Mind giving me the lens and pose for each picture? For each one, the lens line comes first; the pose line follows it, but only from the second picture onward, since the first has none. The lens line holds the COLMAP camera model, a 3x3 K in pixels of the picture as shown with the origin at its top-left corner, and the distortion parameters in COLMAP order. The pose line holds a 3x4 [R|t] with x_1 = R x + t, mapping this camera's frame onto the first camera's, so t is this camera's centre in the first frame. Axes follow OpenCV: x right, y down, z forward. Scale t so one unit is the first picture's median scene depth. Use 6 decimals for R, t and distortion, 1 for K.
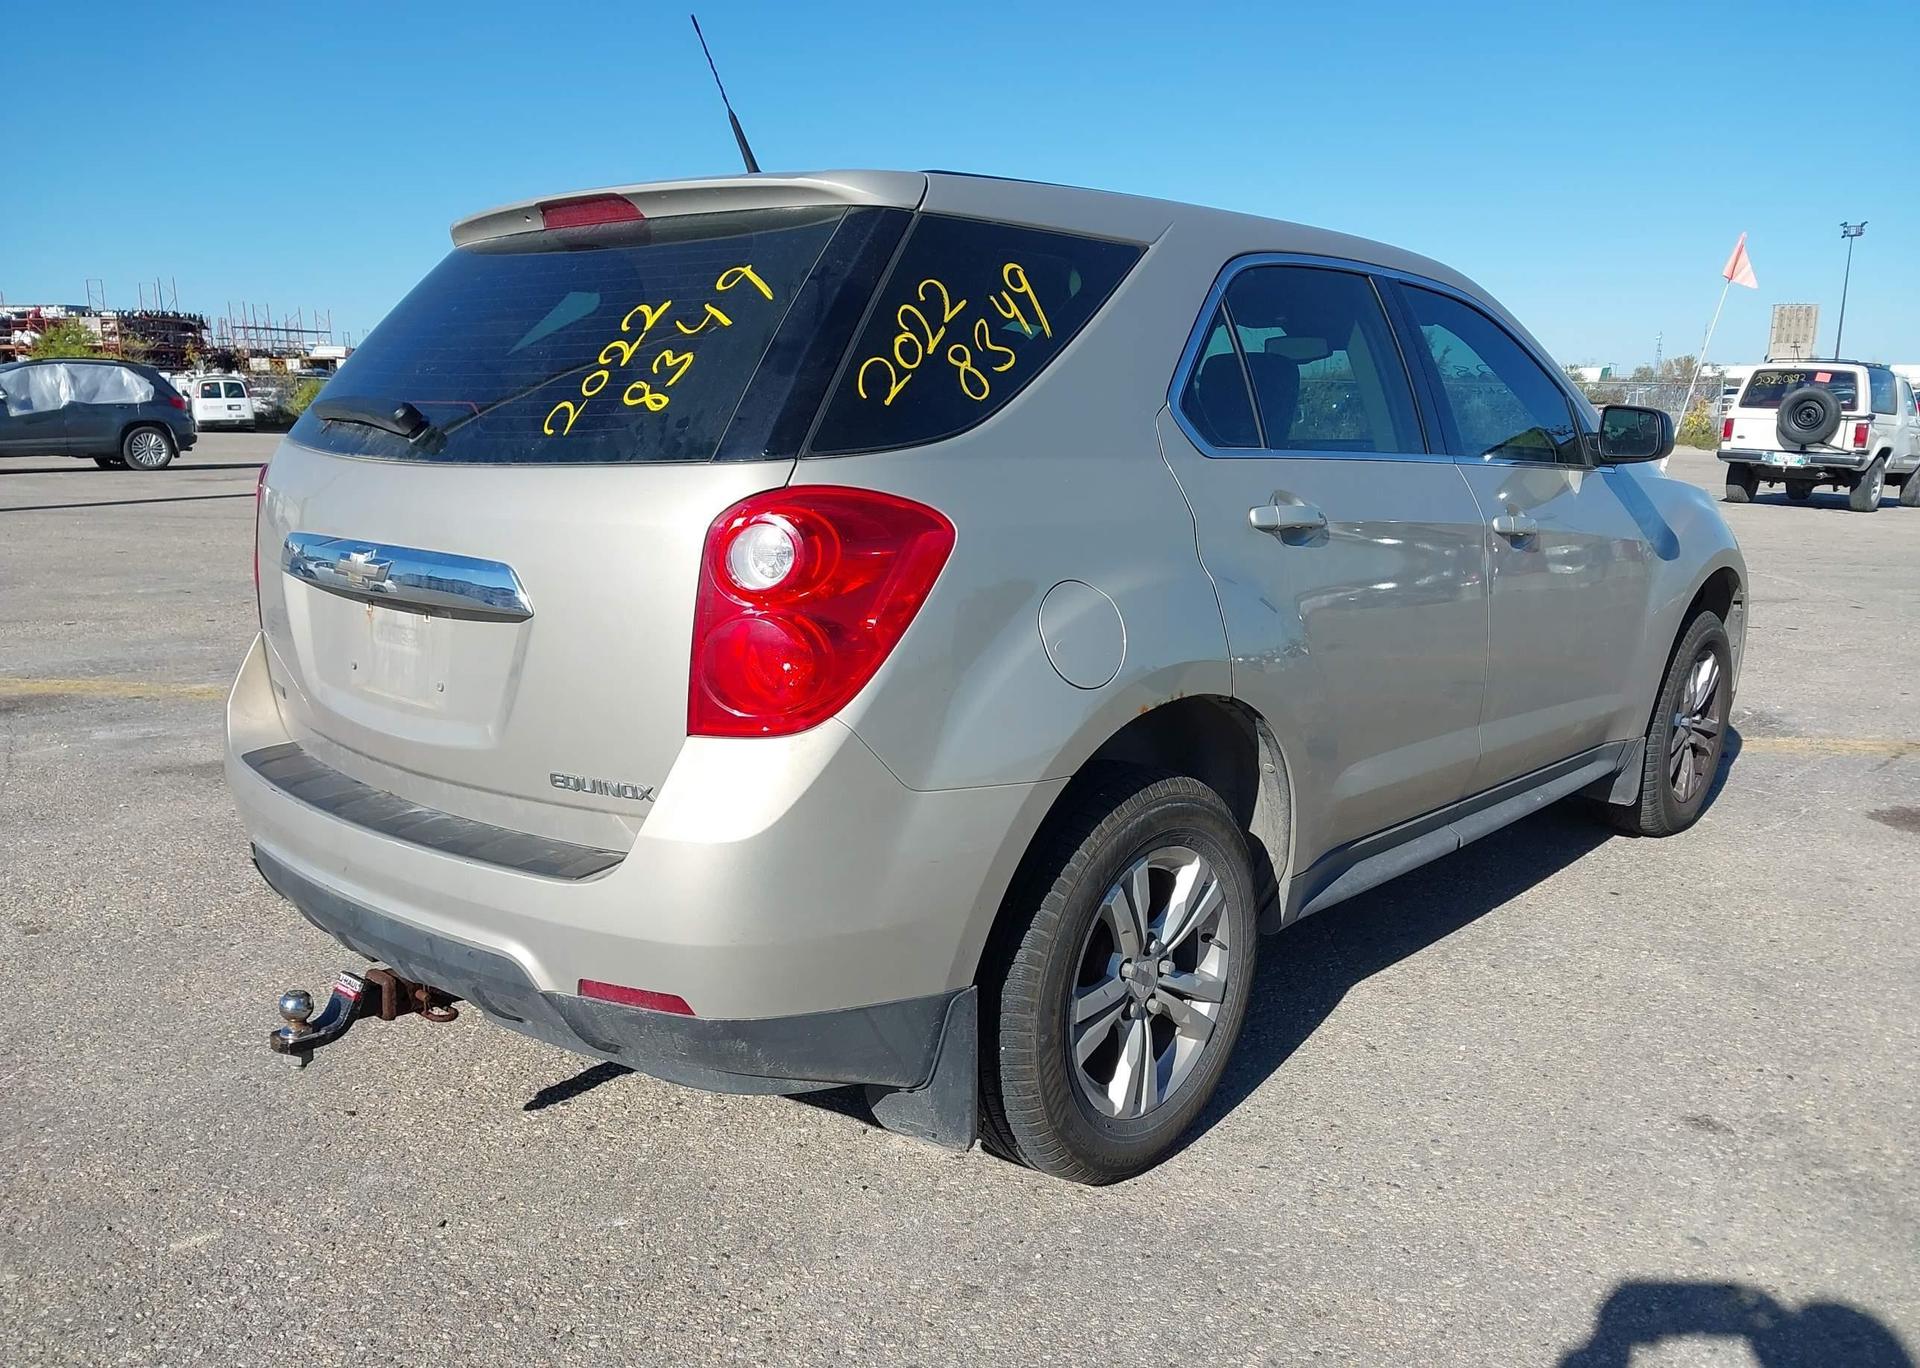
lens RADIAL K [[1513.9, 0, 975.3], [0, 1513.9, 687.6], [0, 0, 1]] dist [0.039832, -0.053831]
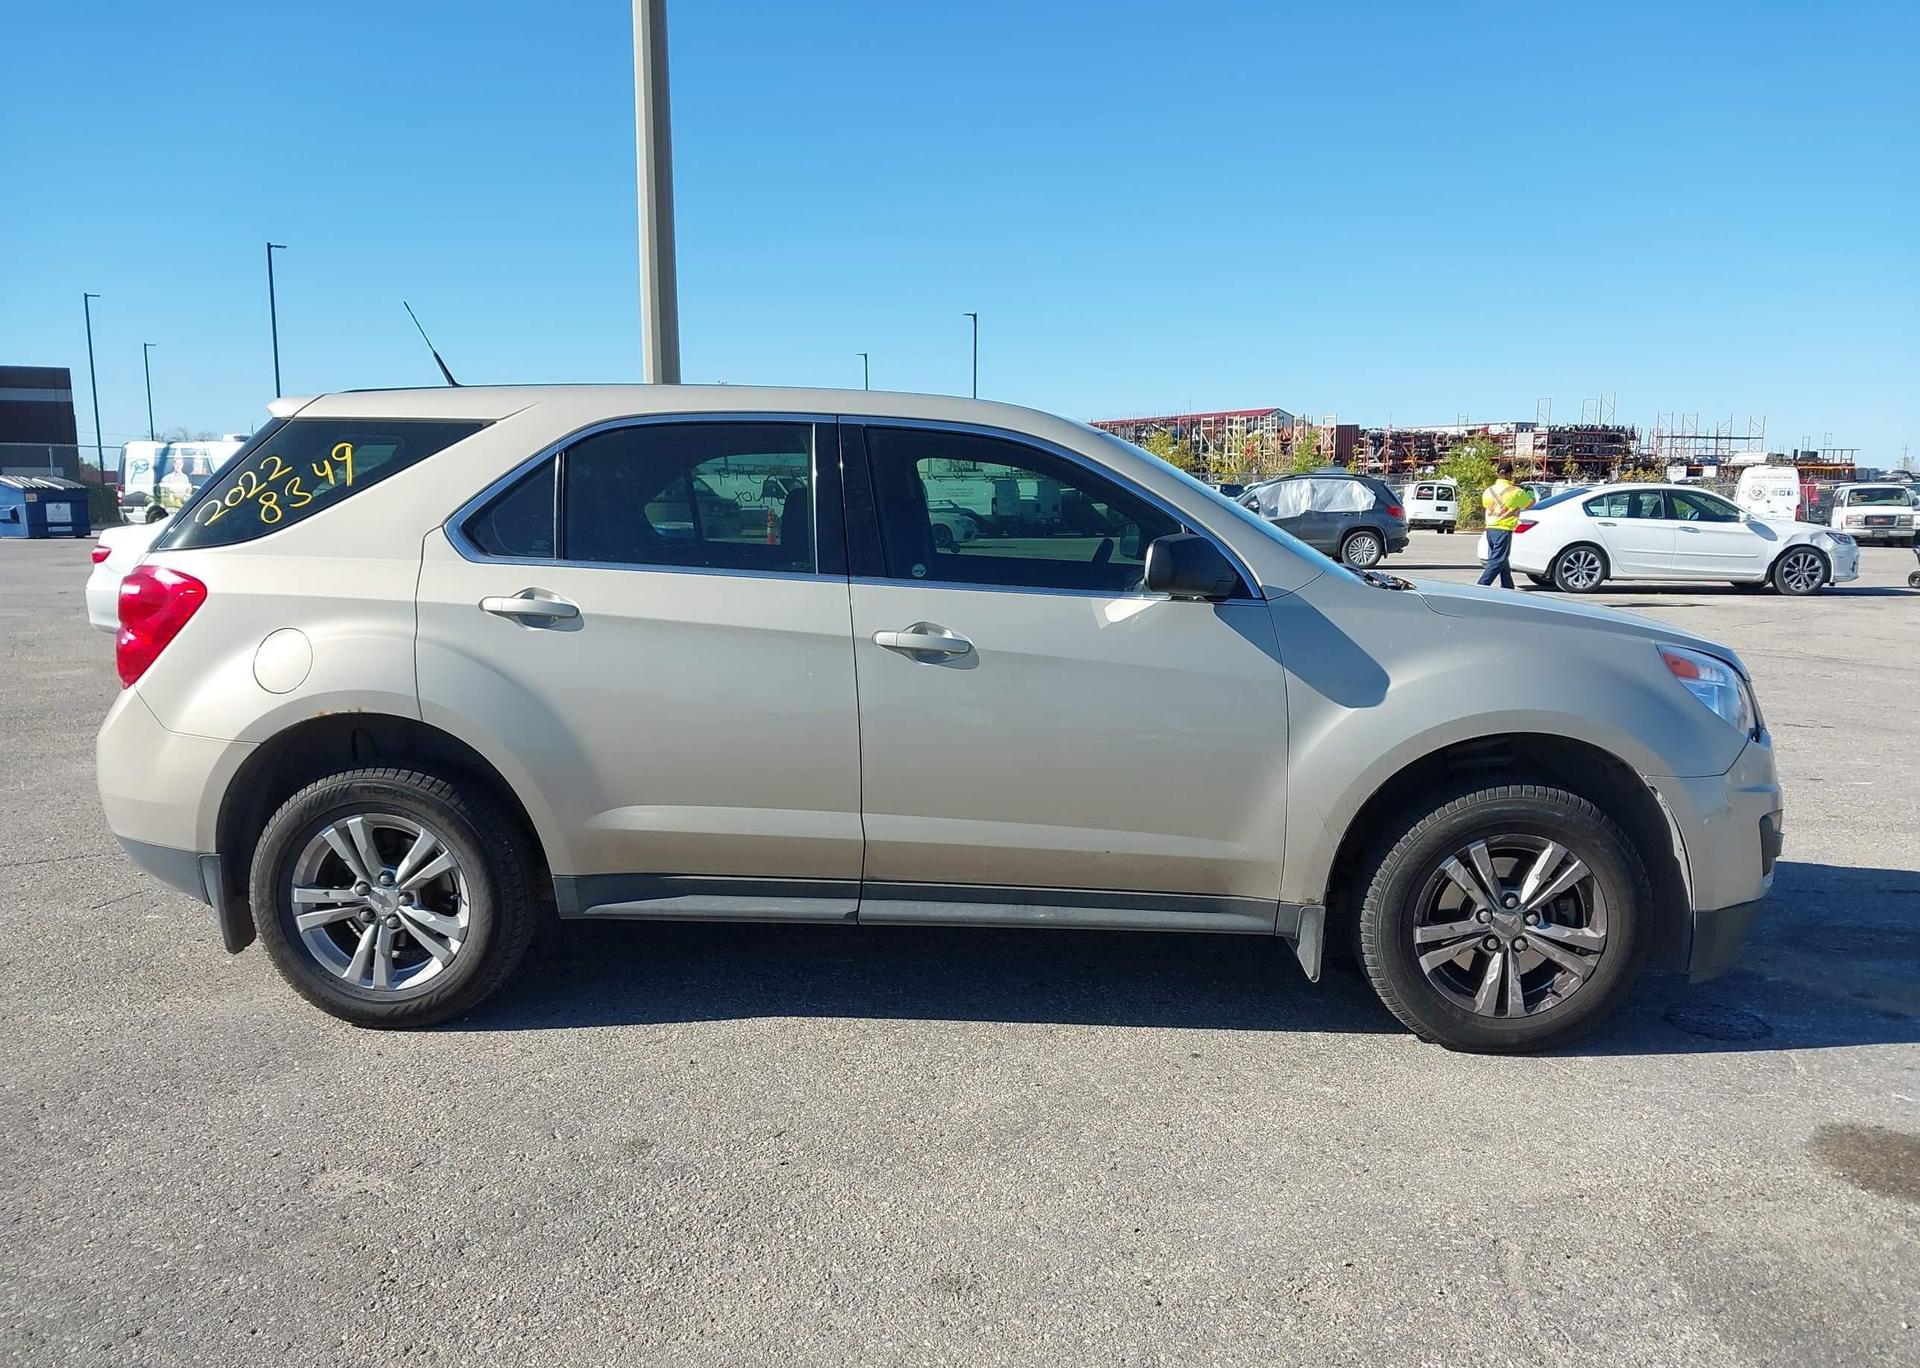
lens RADIAL K [[1513.9, 0, 960.3], [0, 1513.9, 646.1], [0, 0, 1]] dist [0.039832, -0.053831]
pose [[0.626965, 0.073562, -0.775567, 1.704329], [-0.146629, 0.988882, -0.024740, -0.110608], [0.765124, 0.129232, 0.630780, 0.467368]]
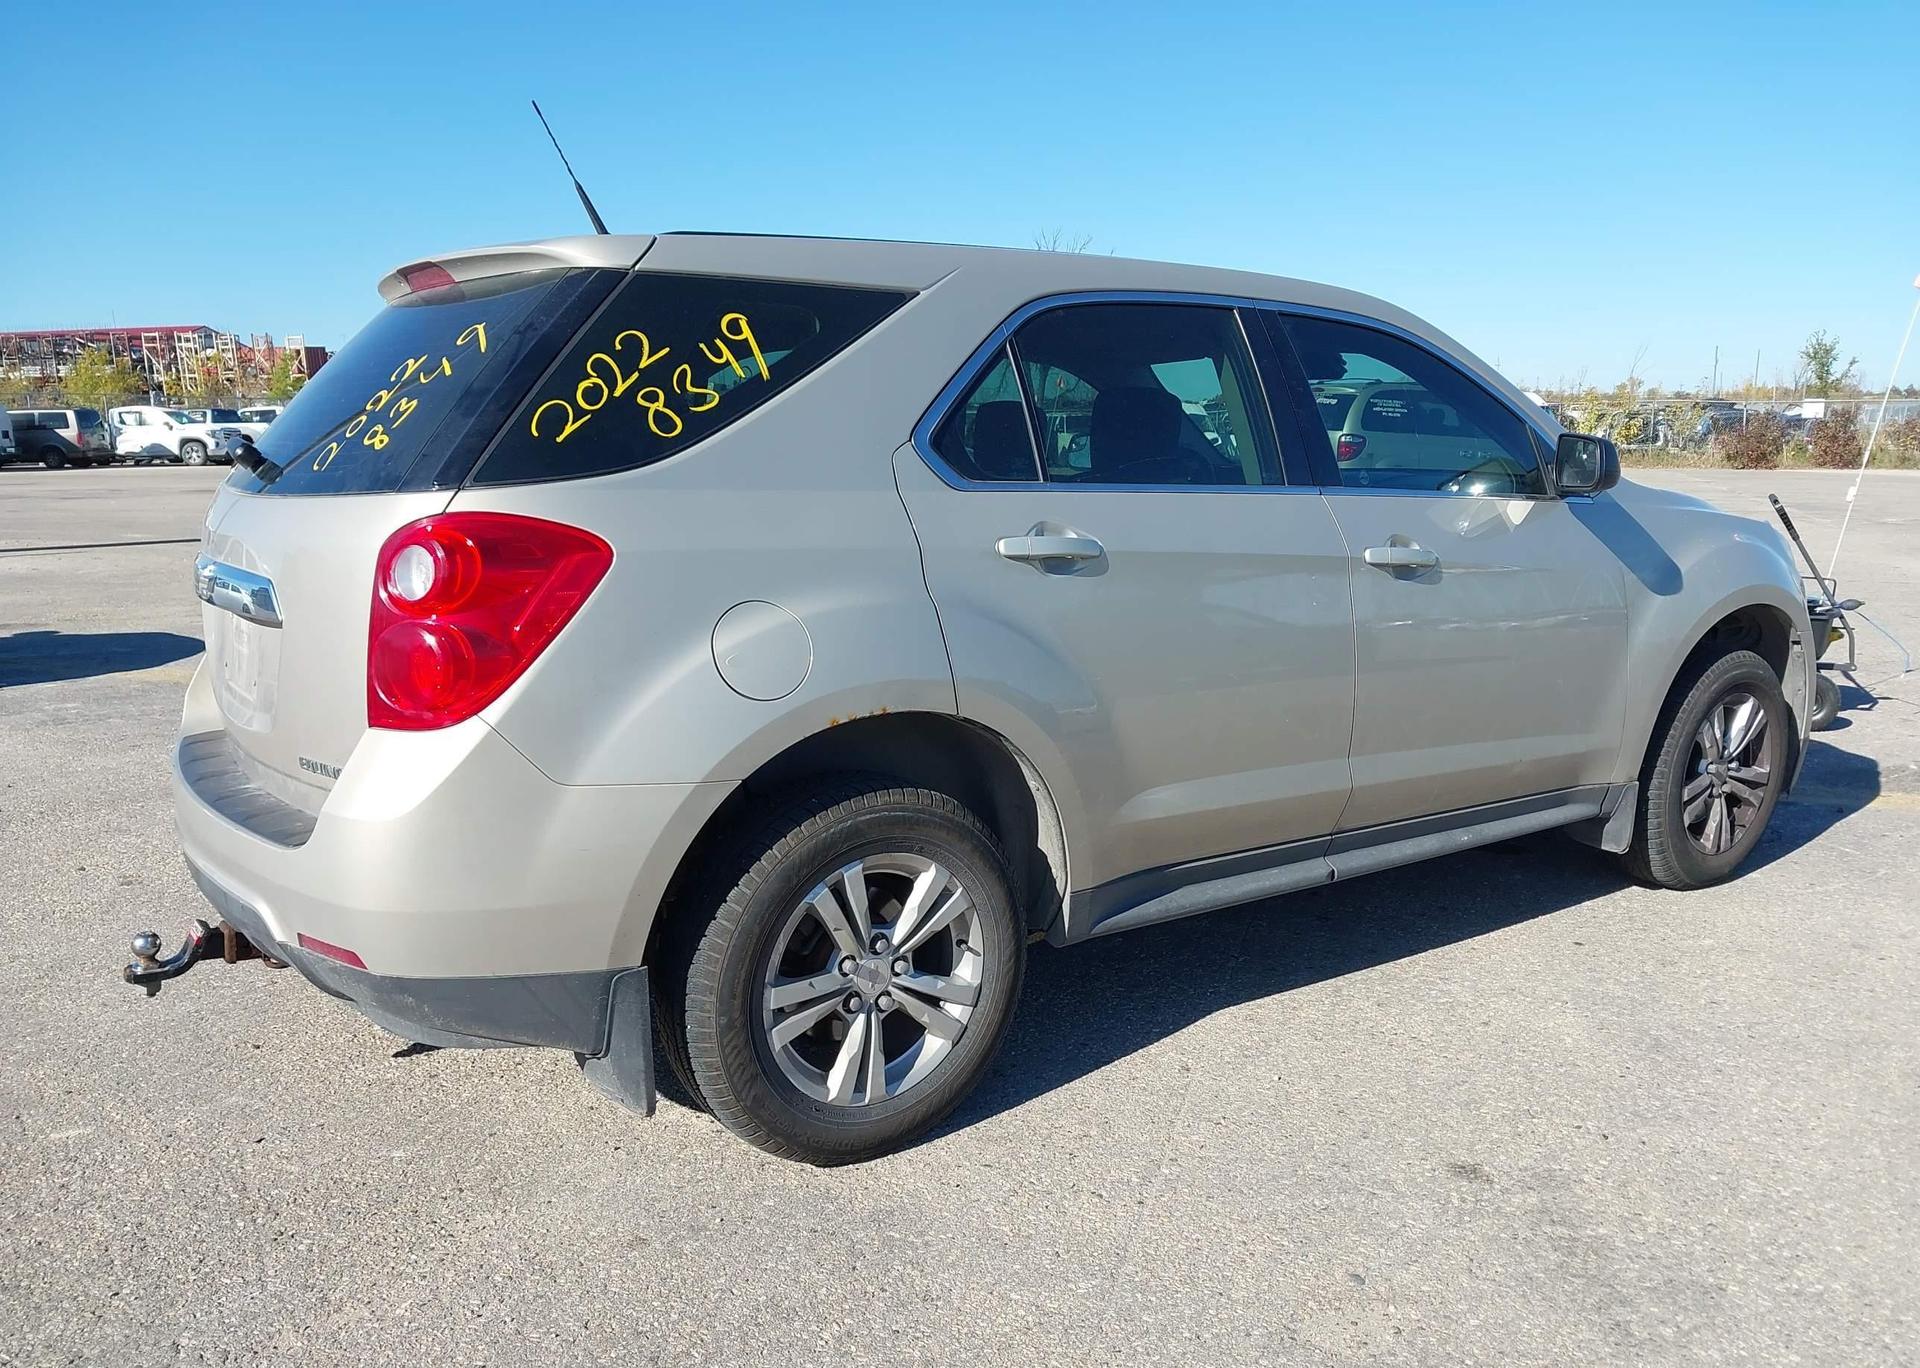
lens RADIAL K [[1513.9, 0, 973.9], [0, 1513.9, 679.3], [0, 0, 1]] dist [0.039832, -0.053831]
pose [[0.974457, 0.028770, -0.222724, 0.429401], [-0.033779, 0.999254, -0.018712, 0.000939], [0.222020, 0.025758, 0.974702, -0.028421]]
